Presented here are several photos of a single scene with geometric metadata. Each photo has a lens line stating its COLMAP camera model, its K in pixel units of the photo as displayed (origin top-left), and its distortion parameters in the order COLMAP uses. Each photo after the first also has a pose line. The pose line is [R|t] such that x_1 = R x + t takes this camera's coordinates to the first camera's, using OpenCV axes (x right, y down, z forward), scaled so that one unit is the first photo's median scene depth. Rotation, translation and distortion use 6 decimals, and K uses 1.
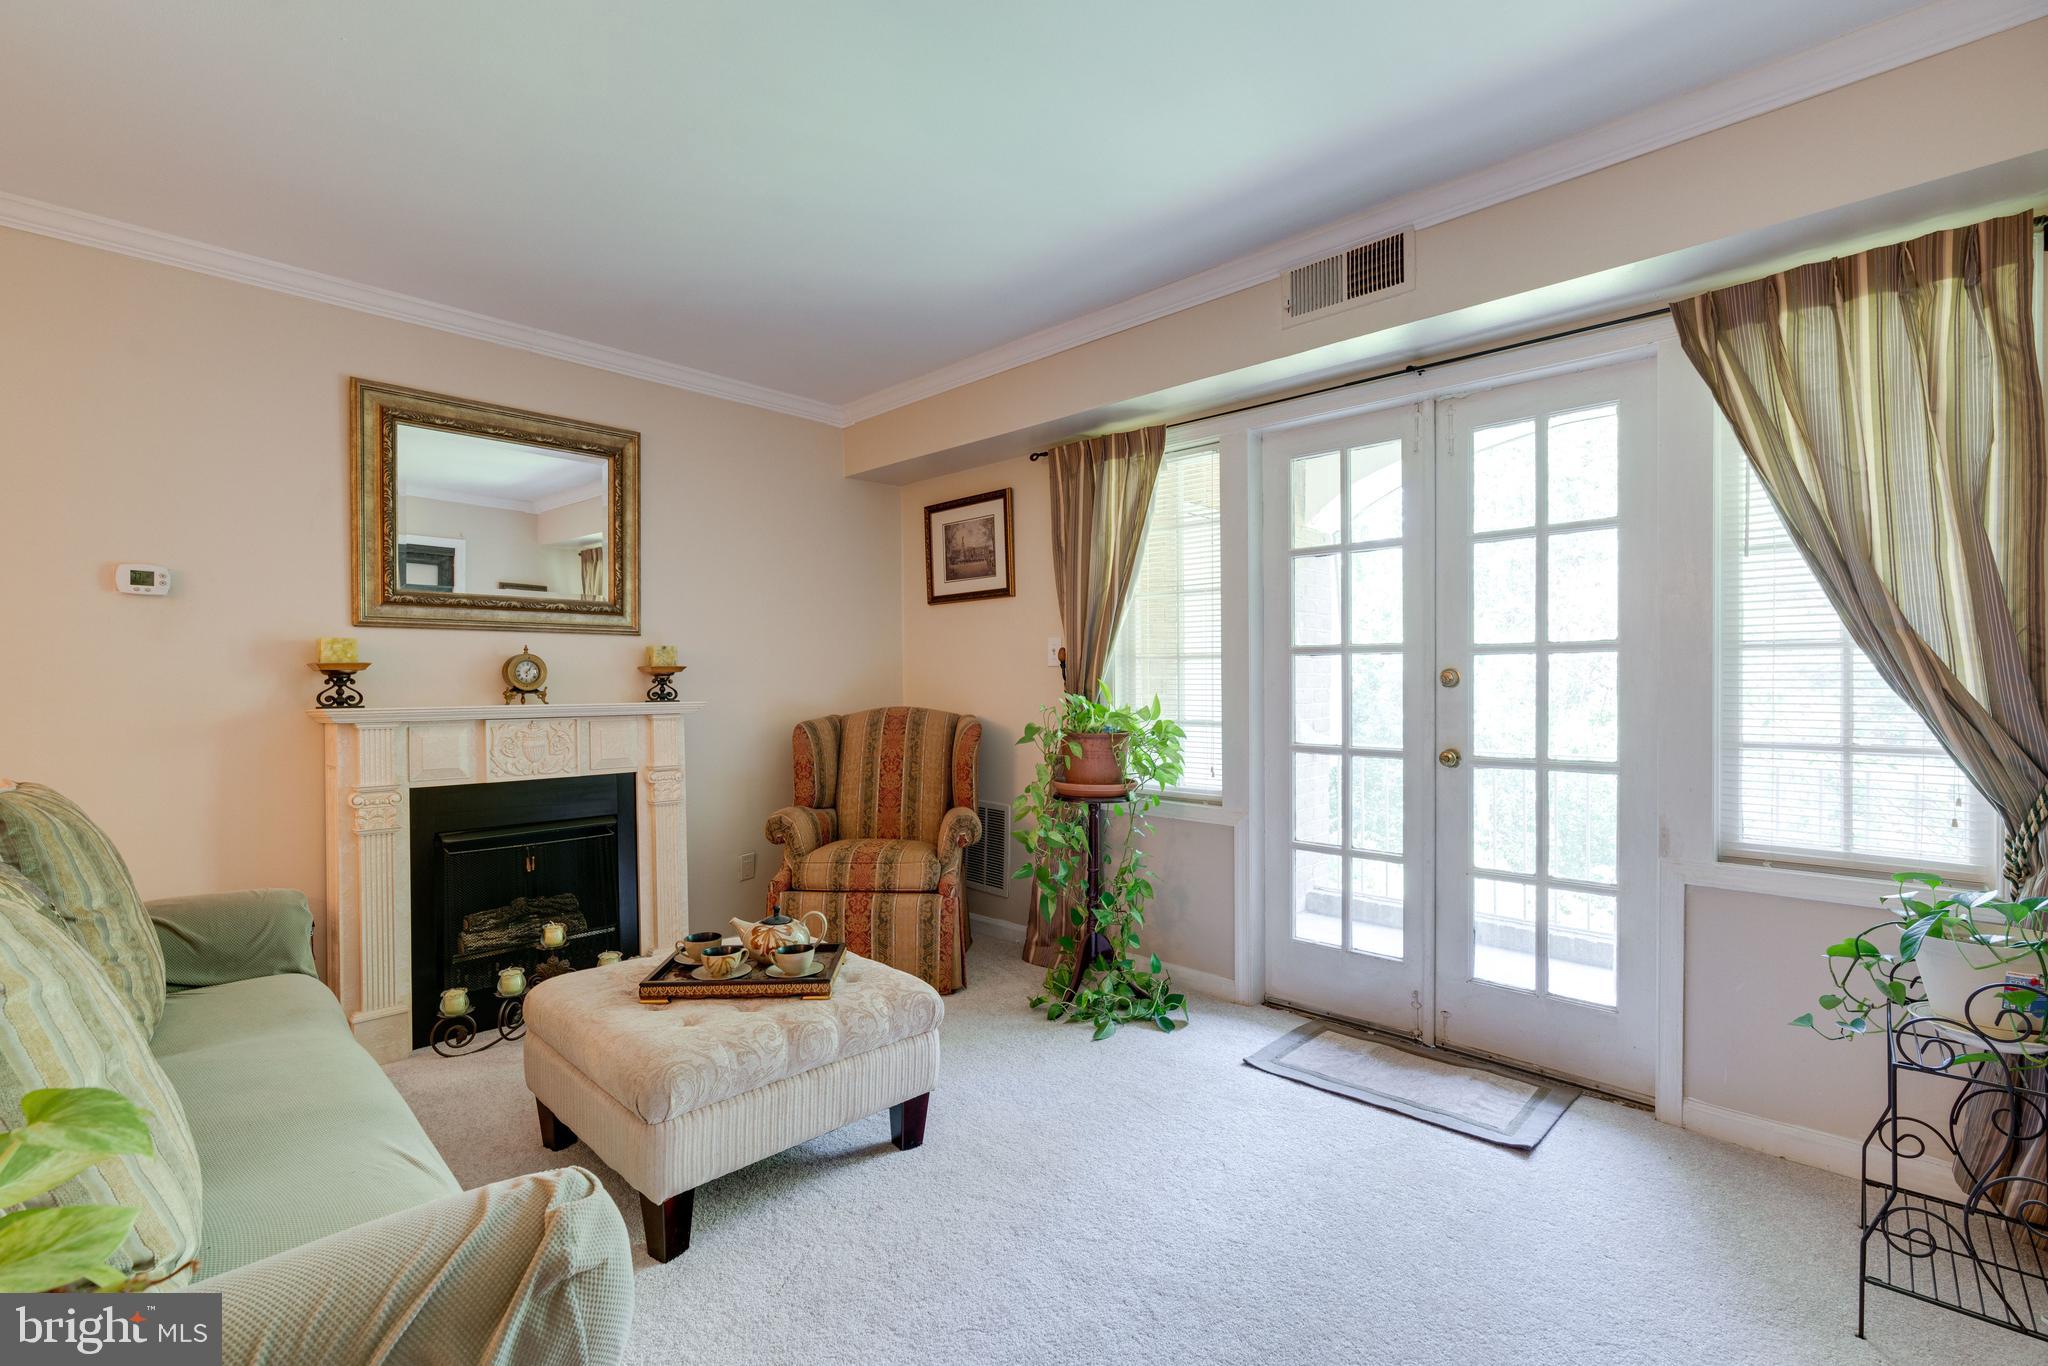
lens RADIAL K [[904.1, 0, 1024.9], [0, 904.1, 697.2], [0, 0, 1]] dist [-0.012555, 0.006088]
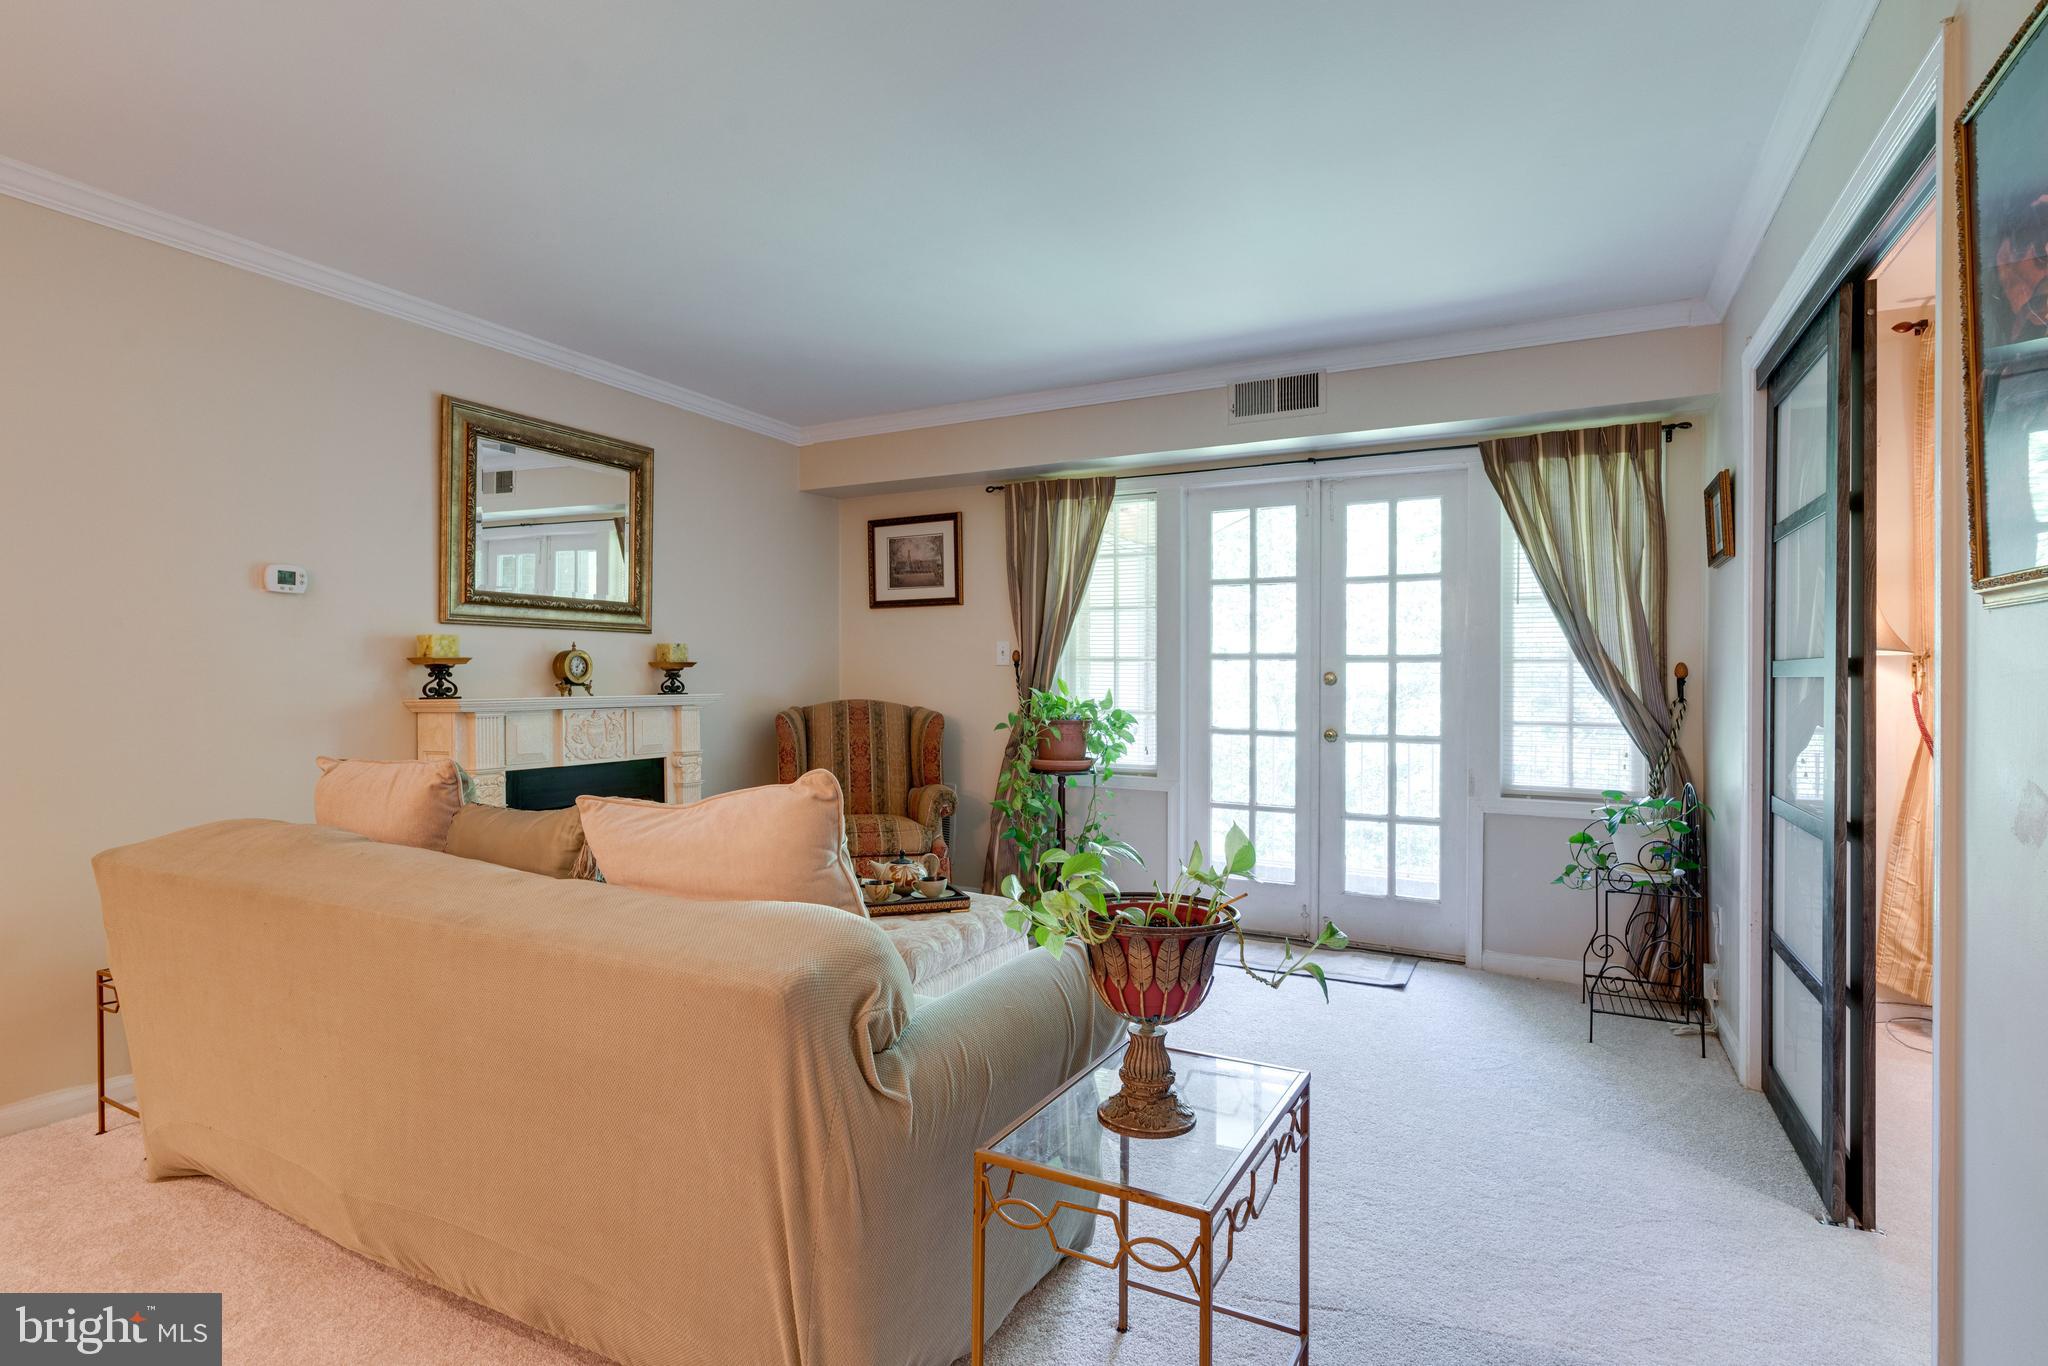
lens RADIAL K [[985.1, 0, 1010.2], [0, 985.1, 686.7], [0, 0, 1]] dist [-0.012390, 0.009054]
pose [[0.962585, 0.004938, 0.270935, -0.403979], [-0.003189, 0.999971, -0.006894, 0.003360], [-0.270961, 0.005772, 0.962573, -0.325189]]
